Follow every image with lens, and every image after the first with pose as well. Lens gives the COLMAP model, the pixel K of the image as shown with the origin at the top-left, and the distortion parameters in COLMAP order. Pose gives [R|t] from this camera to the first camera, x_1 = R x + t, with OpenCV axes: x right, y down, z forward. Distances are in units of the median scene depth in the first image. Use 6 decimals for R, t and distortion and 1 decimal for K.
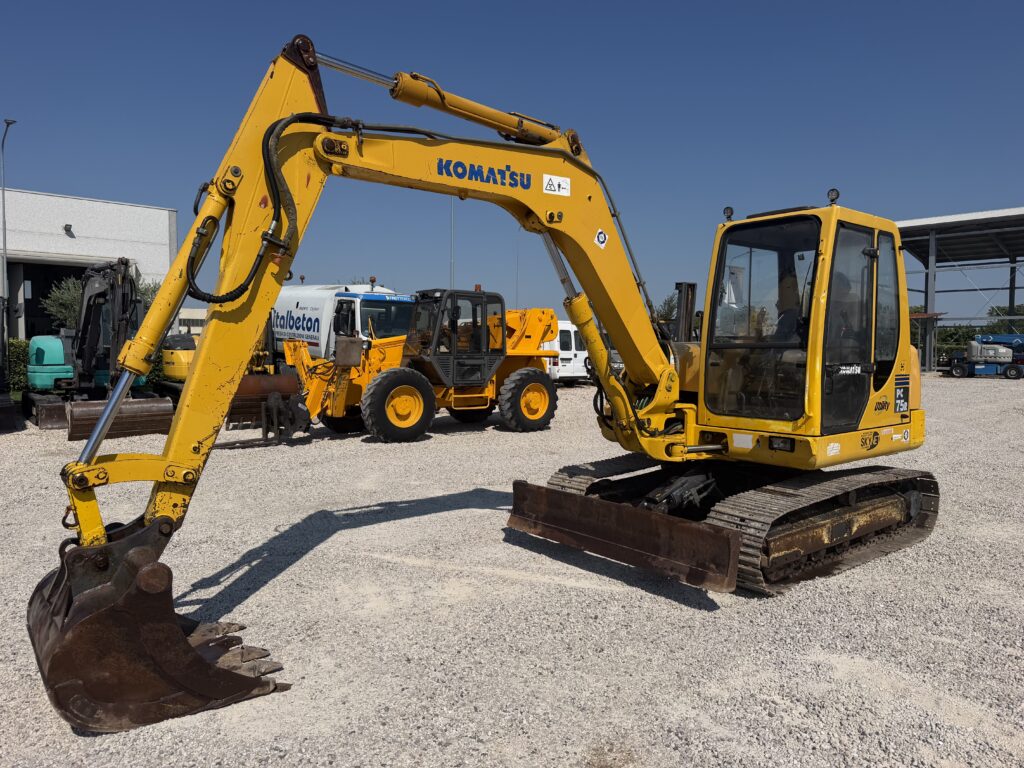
lens RADIAL K [[711.1, 0, 512.0], [0, 711.1, 384.0], [0, 0, 1]] dist [0.163858, -0.316537]
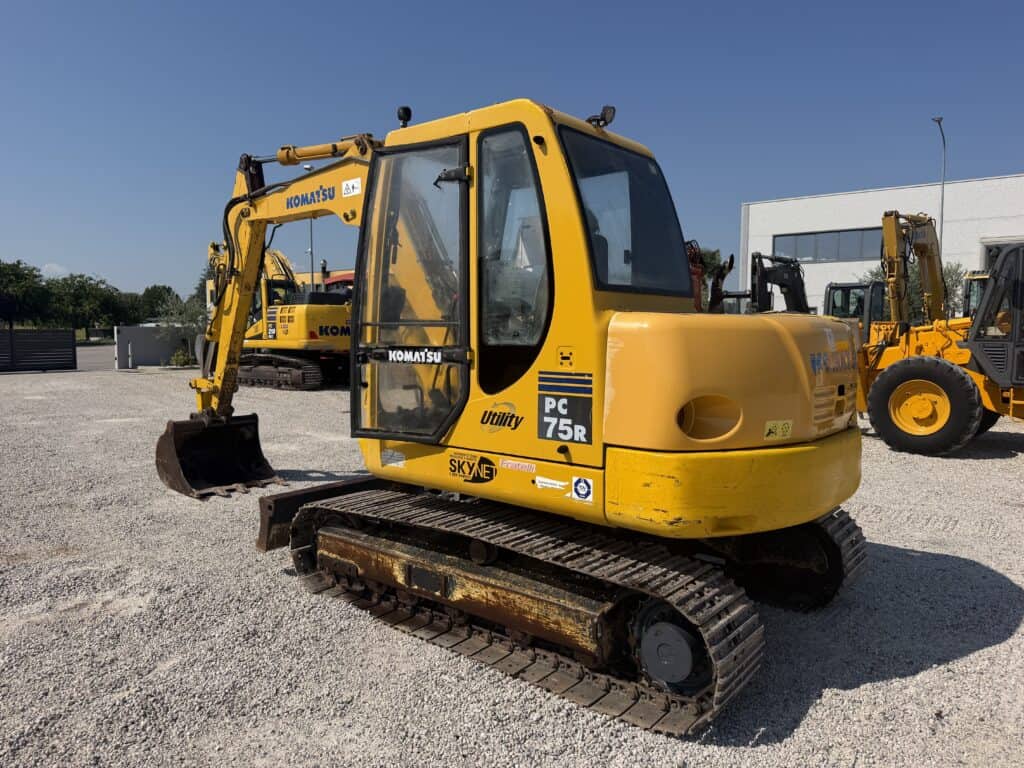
lens RADIAL K [[711.1, 0, 512.0], [0, 711.1, 384.0], [0, 0, 1]] dist [0.163858, -0.316537]
pose [[0.185347, 0.067076, -0.980381, 1.279248], [-0.050146, 0.997013, 0.058733, -0.040794], [0.981393, 0.038277, 0.188157, 1.048138]]
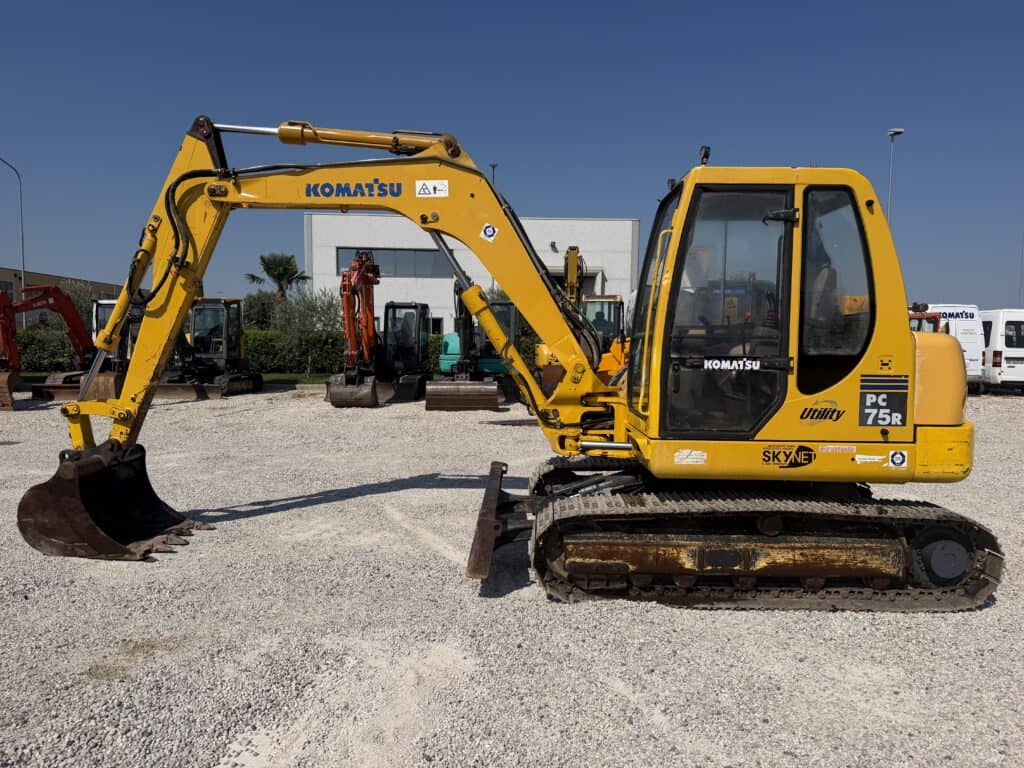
lens RADIAL K [[711.1, 0, 512.0], [0, 711.1, 384.0], [0, 0, 1]] dist [0.163858, -0.316537]
pose [[0.765274, 0.042873, -0.642276, 0.876984], [-0.039560, 0.999026, 0.019550, -0.003971], [0.642488, 0.010447, 0.766224, 0.238427]]
